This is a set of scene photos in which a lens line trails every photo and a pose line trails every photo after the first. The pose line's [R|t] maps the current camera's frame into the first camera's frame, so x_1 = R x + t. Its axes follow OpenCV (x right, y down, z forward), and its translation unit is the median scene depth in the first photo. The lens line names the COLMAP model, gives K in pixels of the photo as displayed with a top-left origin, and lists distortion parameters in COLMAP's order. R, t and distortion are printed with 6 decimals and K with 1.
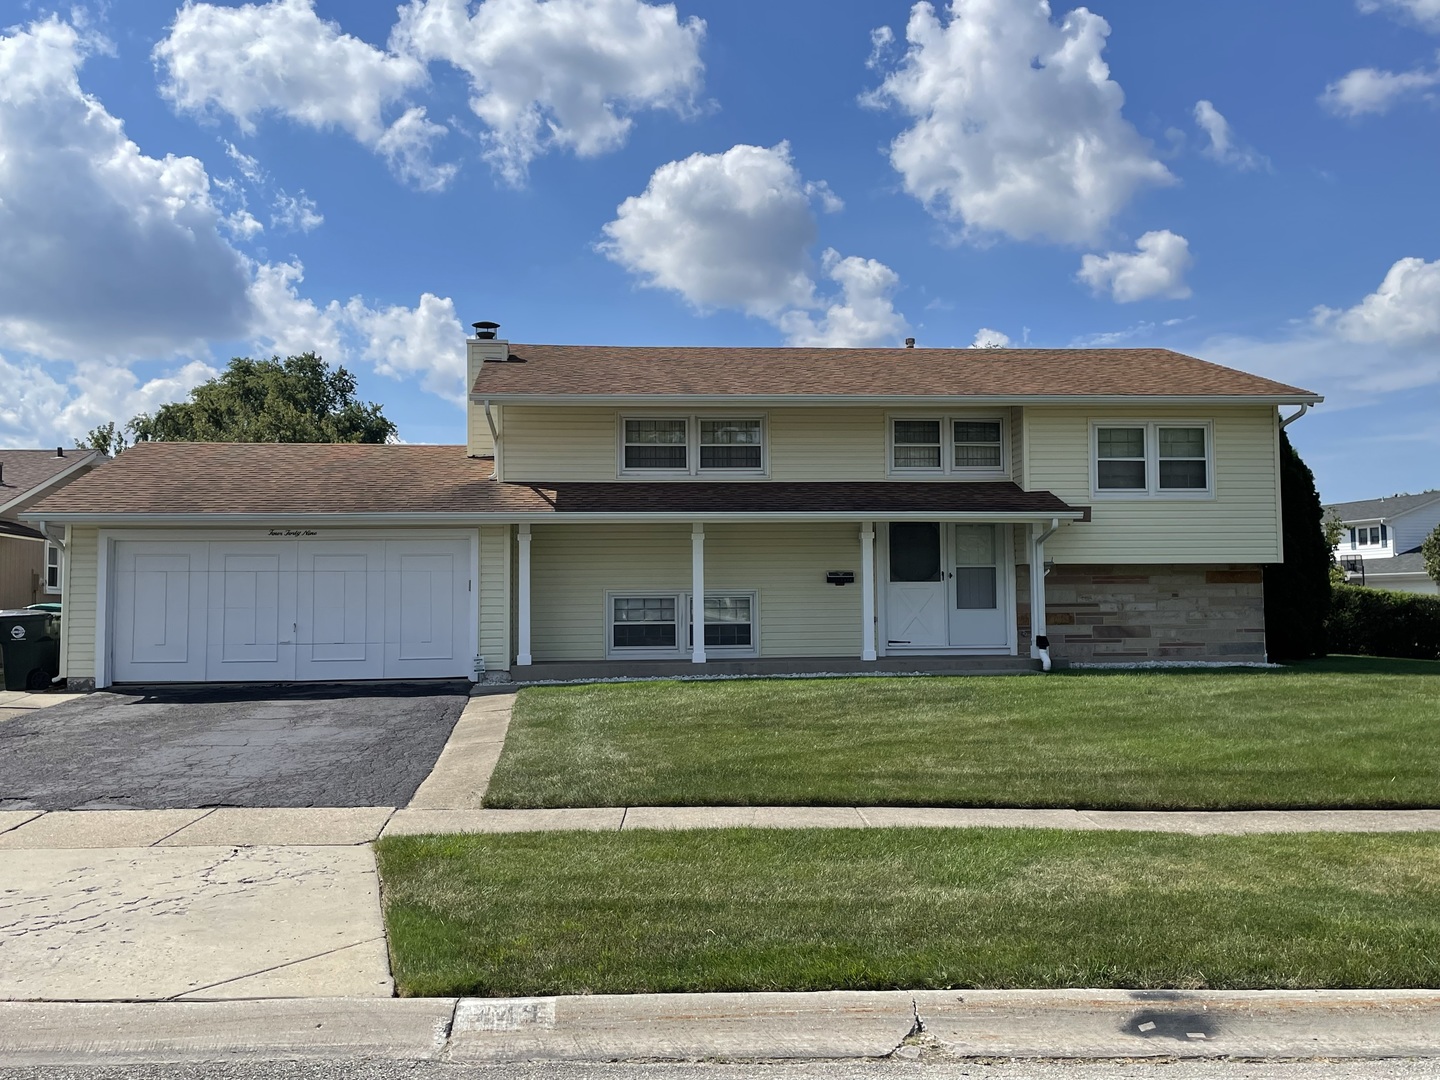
lens RADIAL K [[1325.1, 0, 718.3], [0, 1325.1, 528.7], [0, 0, 1]] dist [0.074319, 0.000000]
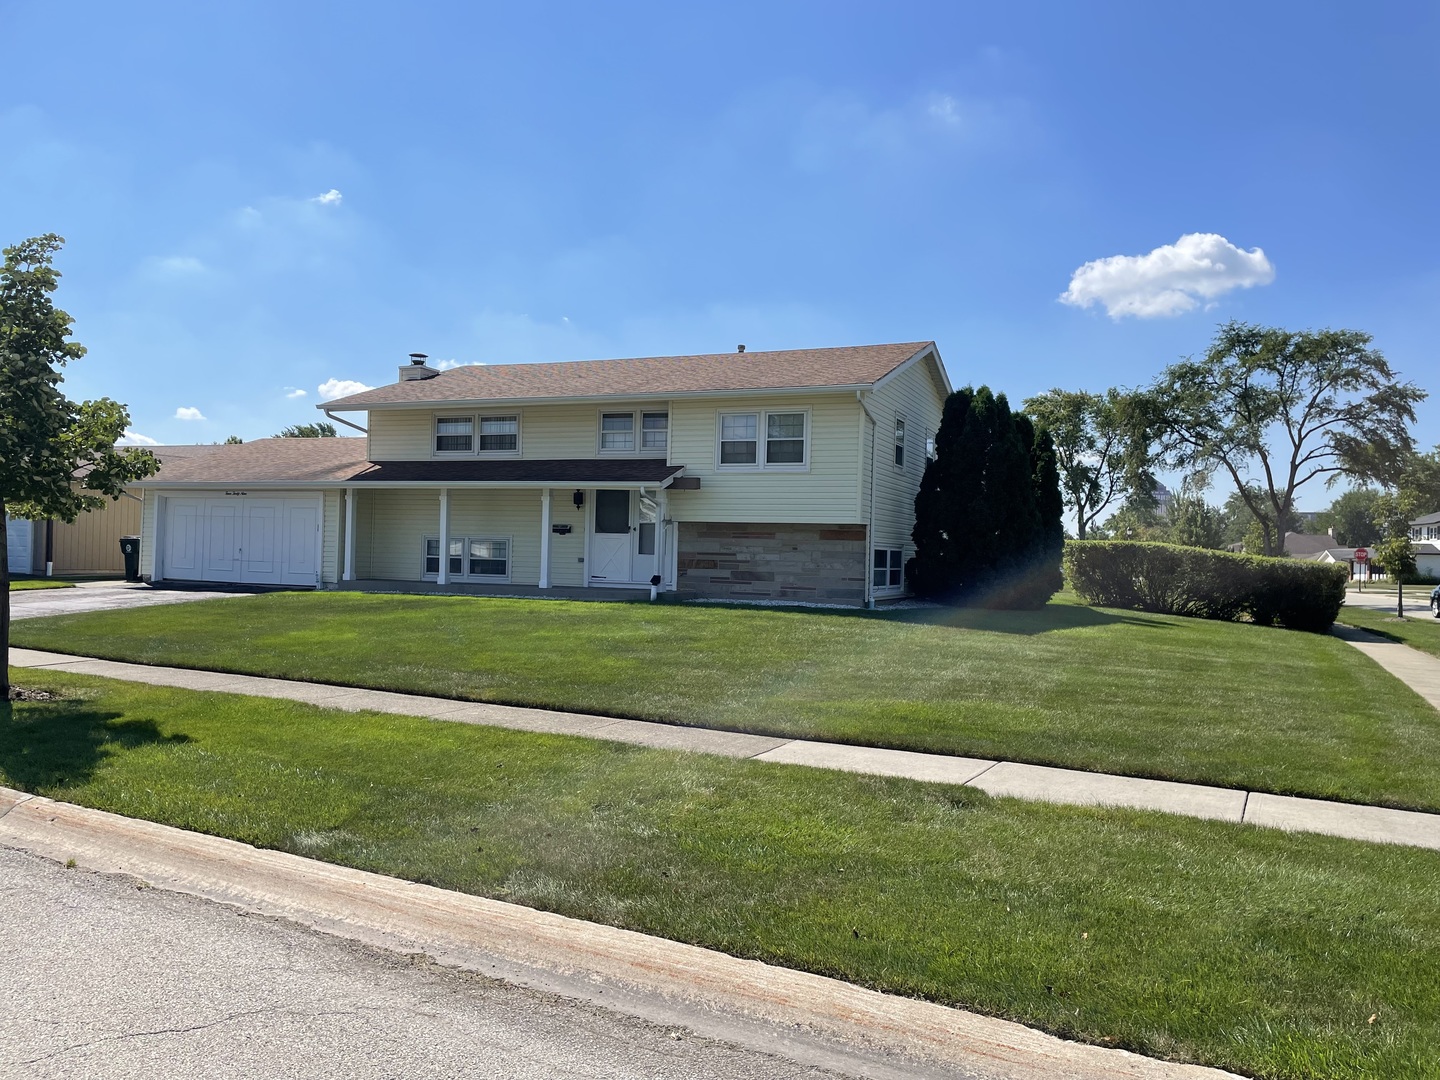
lens RADIAL K [[1101.6, 0, 727.5], [0, 1101.6, 545.5], [0, 0, 1]] dist [0.058441, -0.058724]
pose [[0.880735, 0.028328, -0.472761, 0.790395], [-0.005825, 0.998782, 0.048996, -0.003247], [0.473573, -0.040399, 0.879828, 0.068939]]
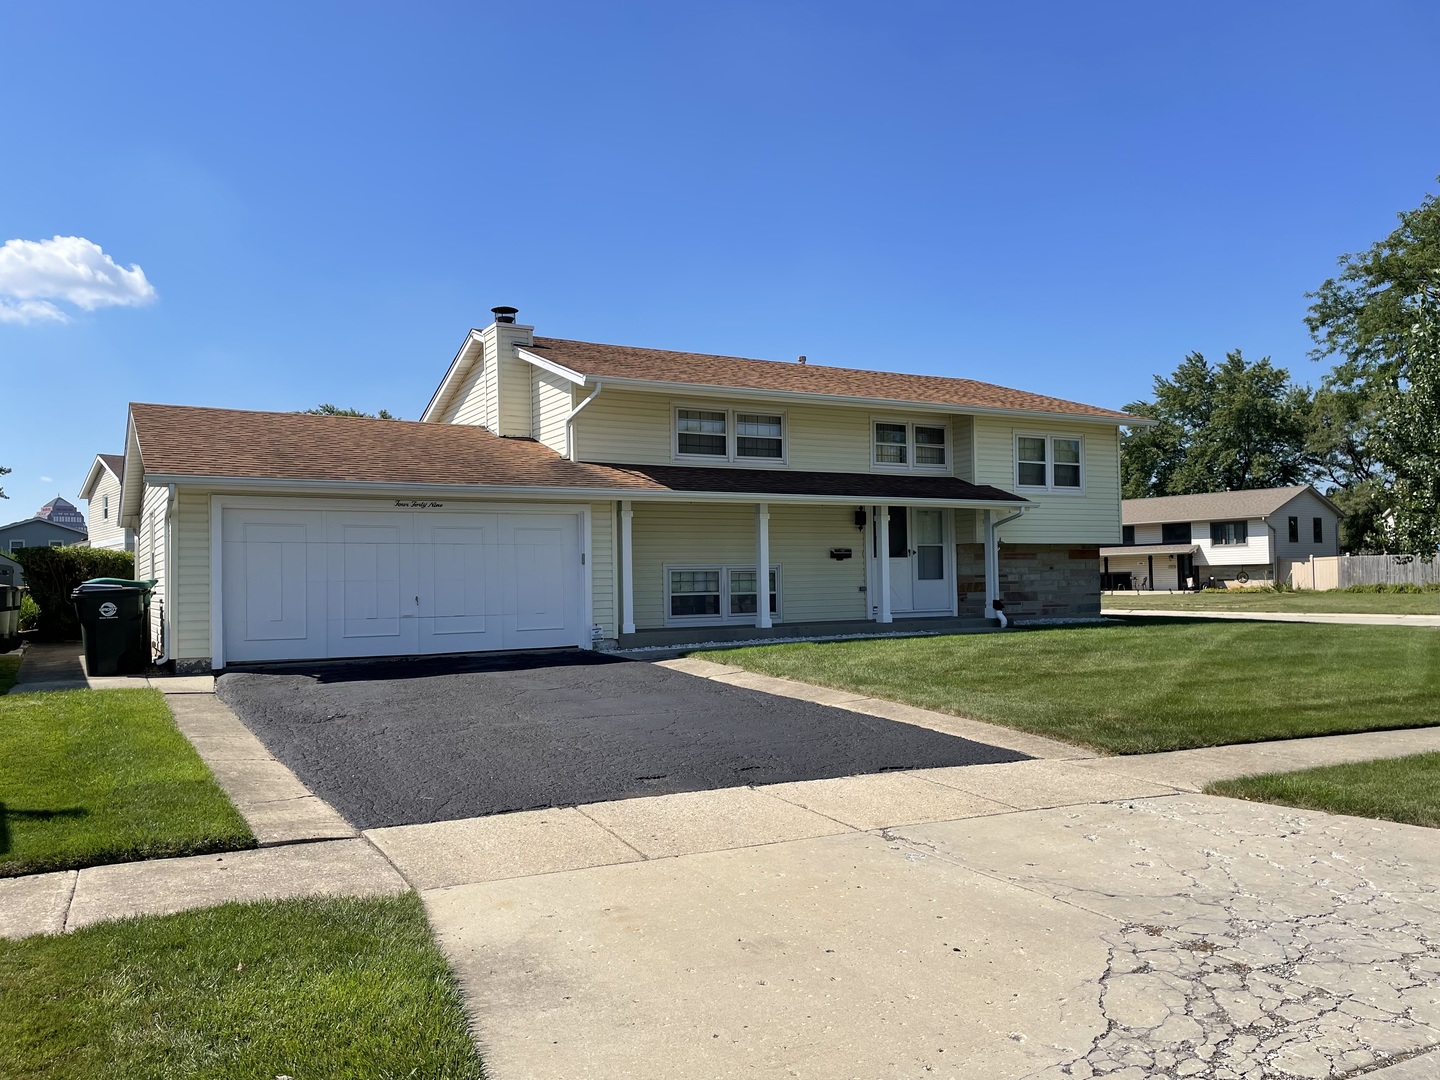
lens RADIAL K [[1101.6, 0, 720.7], [0, 1101.6, 544.6], [0, 0, 1]] dist [0.058441, -0.058724]
pose [[0.908377, 0.007430, 0.418086, -0.415733], [-0.015633, 0.999747, 0.016198, 0.014611], [-0.417860, -0.021250, 0.908263, 0.154595]]
